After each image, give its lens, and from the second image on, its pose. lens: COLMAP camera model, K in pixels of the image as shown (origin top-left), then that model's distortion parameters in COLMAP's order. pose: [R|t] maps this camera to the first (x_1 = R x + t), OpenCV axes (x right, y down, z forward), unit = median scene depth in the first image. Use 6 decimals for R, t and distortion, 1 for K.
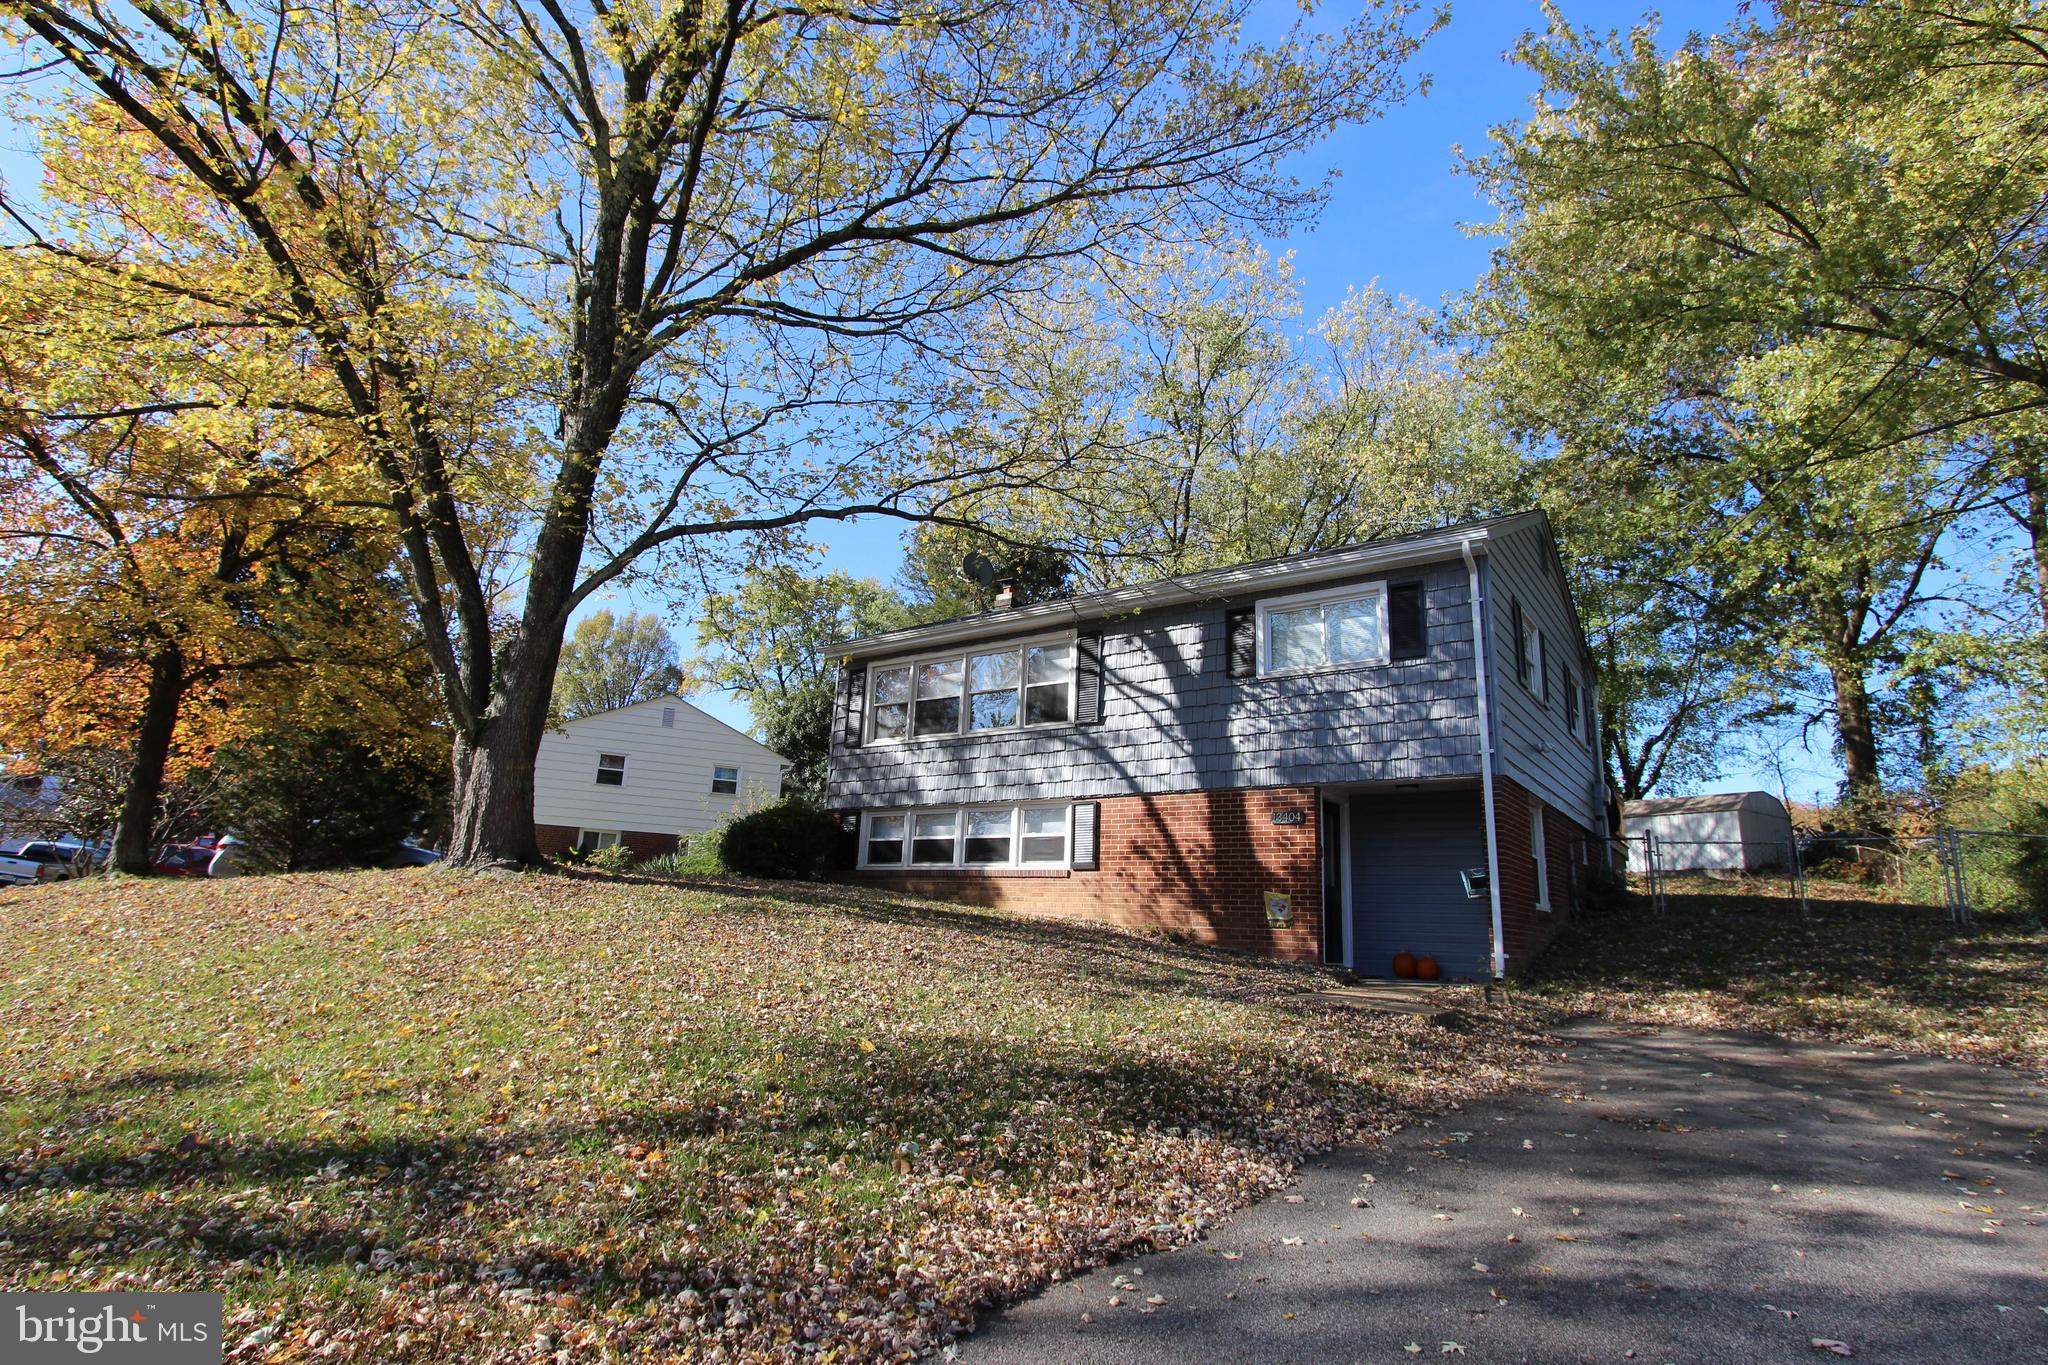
lens RADIAL K [[1093.7, 0, 1027.8], [0, 1093.7, 677.8], [0, 0, 1]] dist [-0.001810, -0.001549]
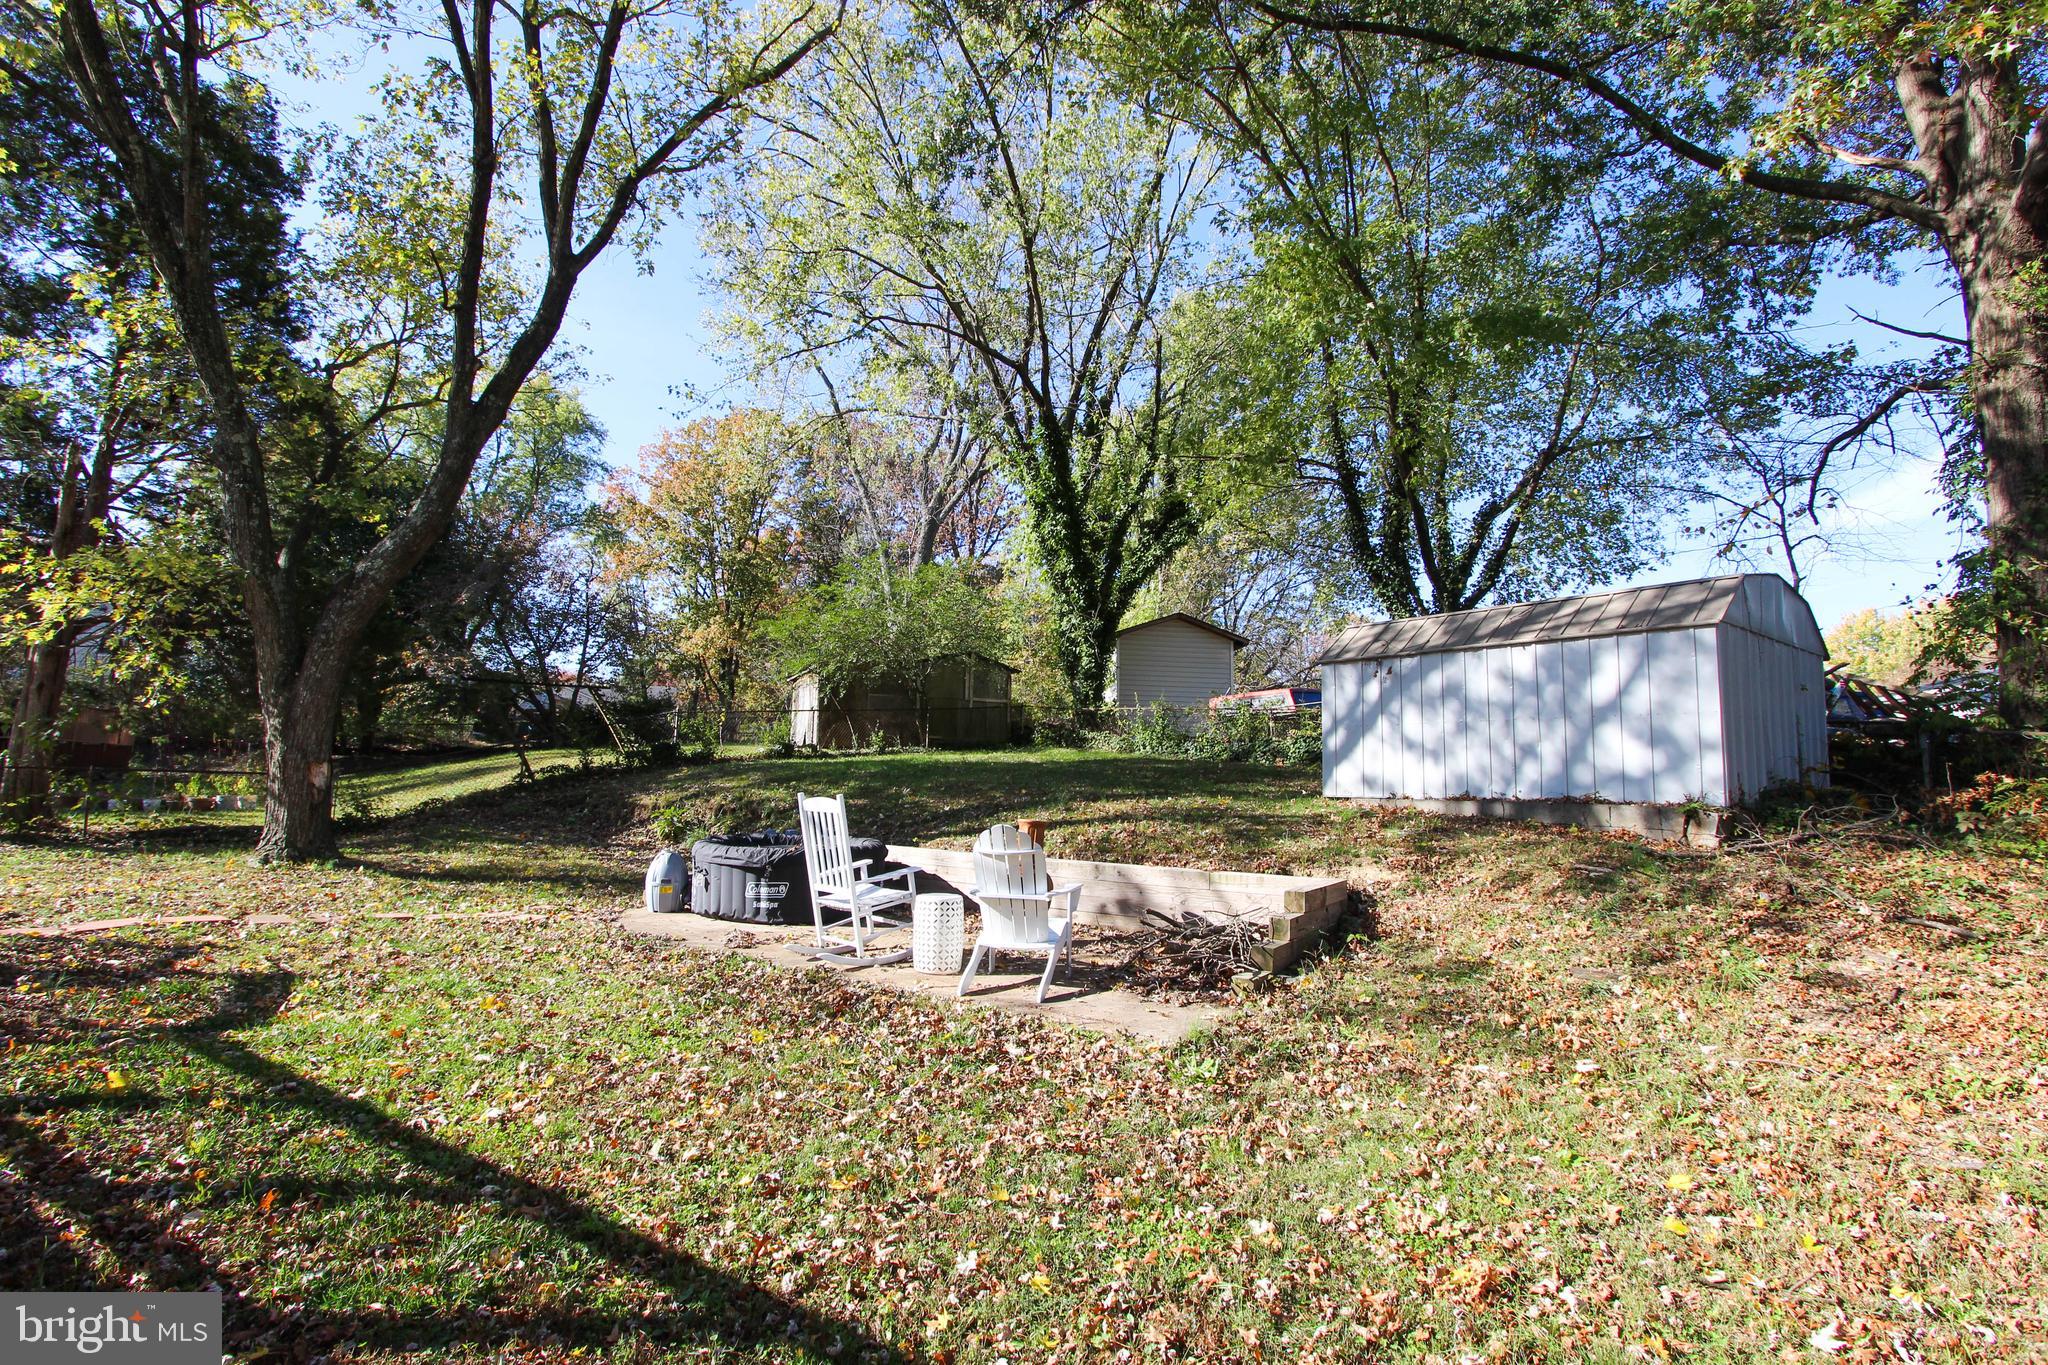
lens RADIAL K [[936.0, 0, 1017.3], [0, 936.0, 682.7], [0, 0, 1]] dist [-0.001265, -0.000017]
pose [[0.999704, -0.006721, 0.023395, 0.826761], [0.003567, 0.991199, 0.132332, 0.191173], [-0.024079, -0.132210, 0.990929, 1.377345]]
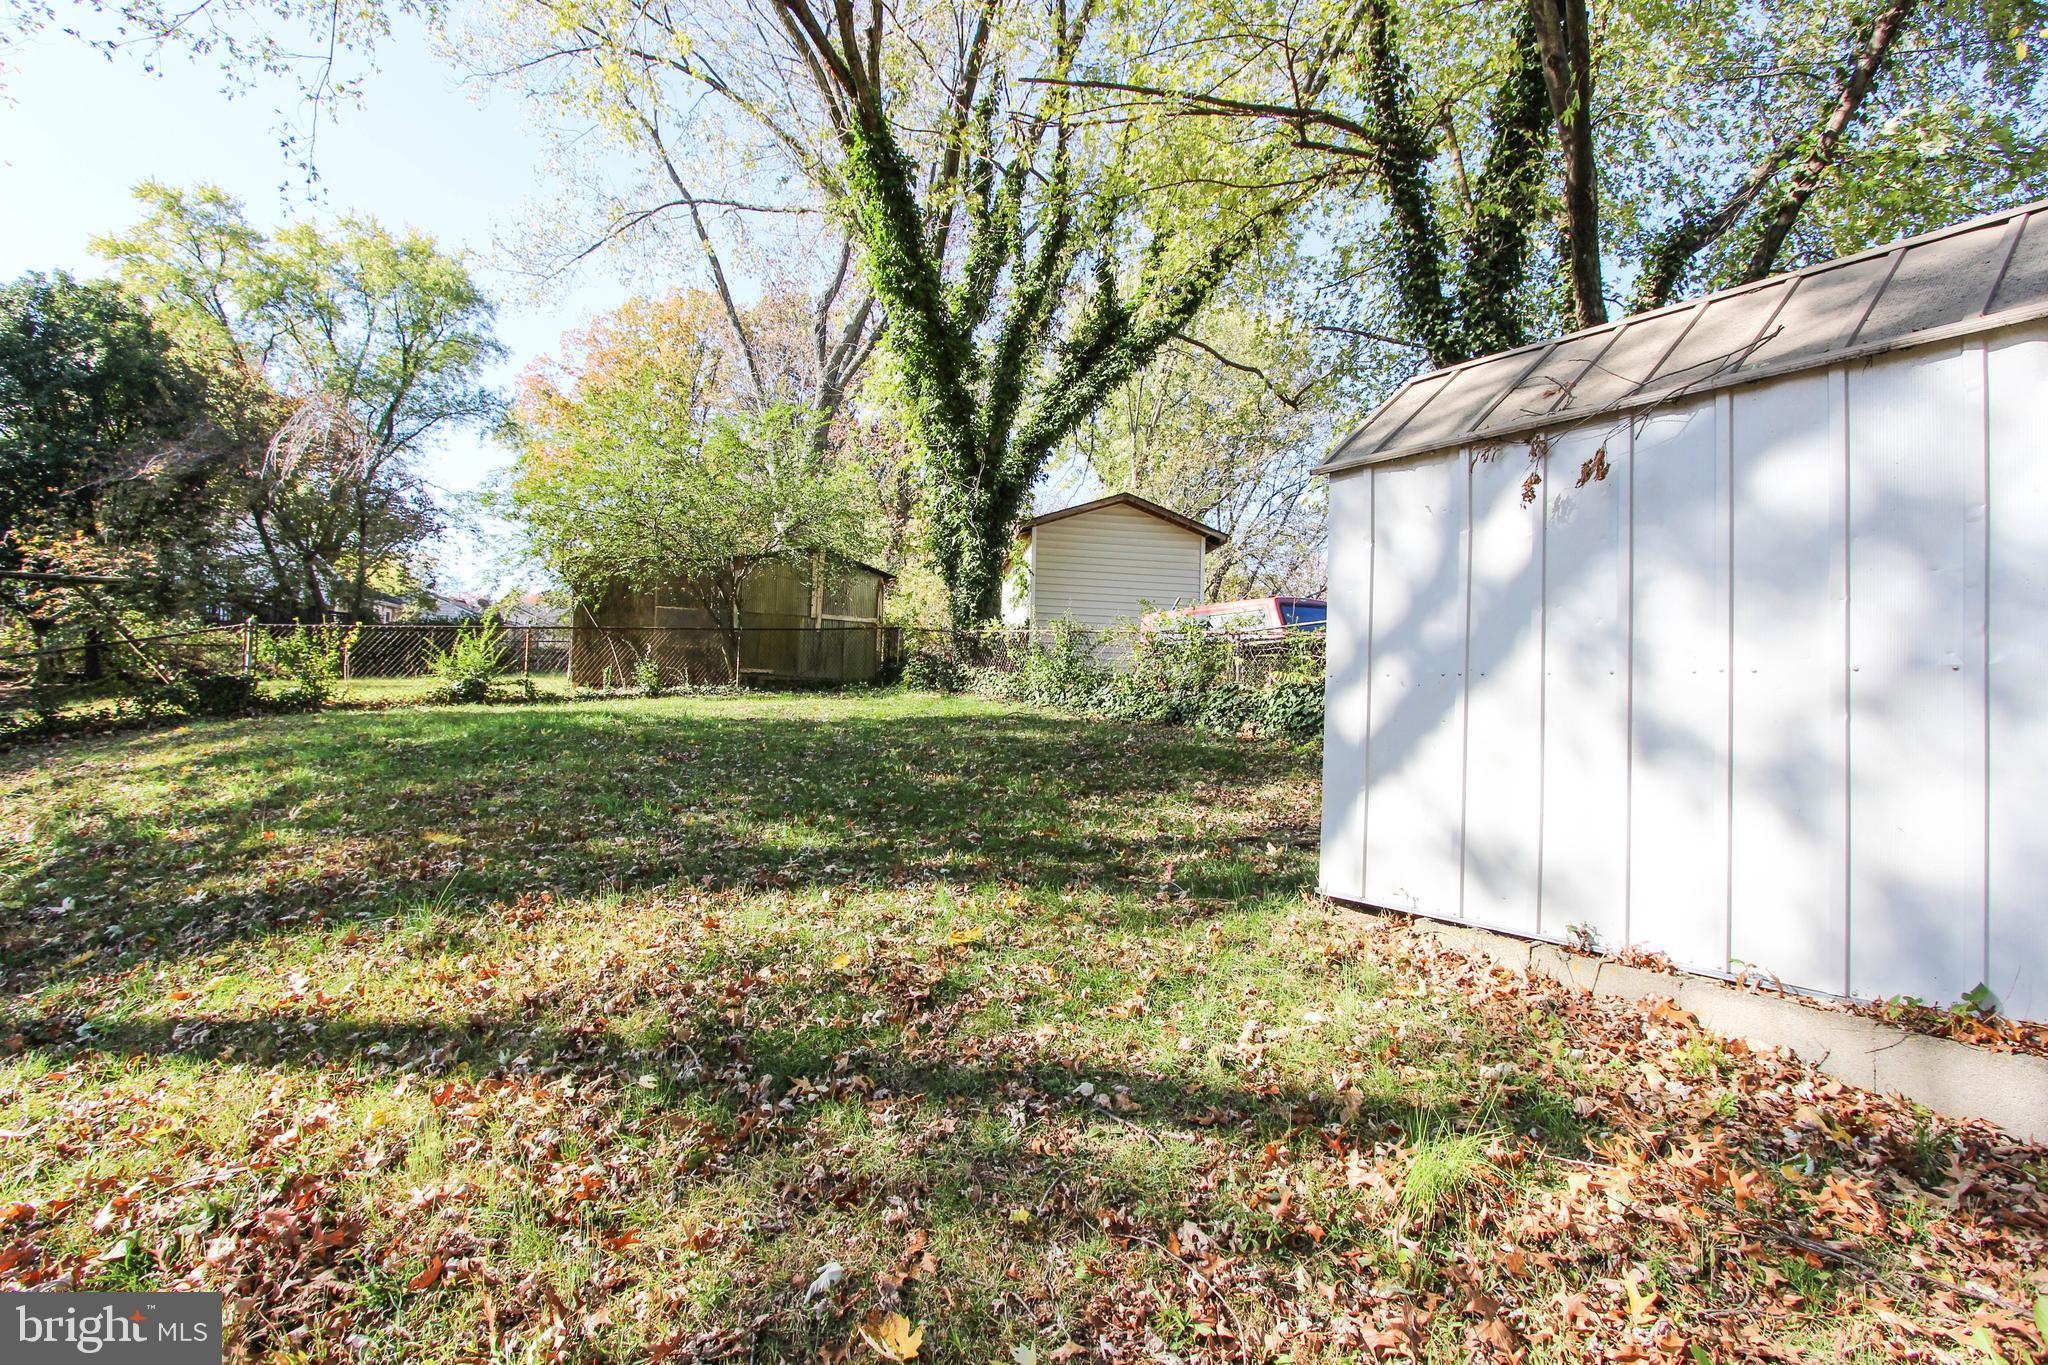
lens RADIAL K [[936.0, 0, 1032.0], [0, 936.0, 686.6], [0, 0, 1]] dist [-0.001265, -0.000017]
pose [[0.999448, 0.006047, 0.032660, 1.003763], [-0.012679, 0.978285, 0.206878, 0.282258], [-0.030700, -0.207178, 0.977822, 1.875752]]
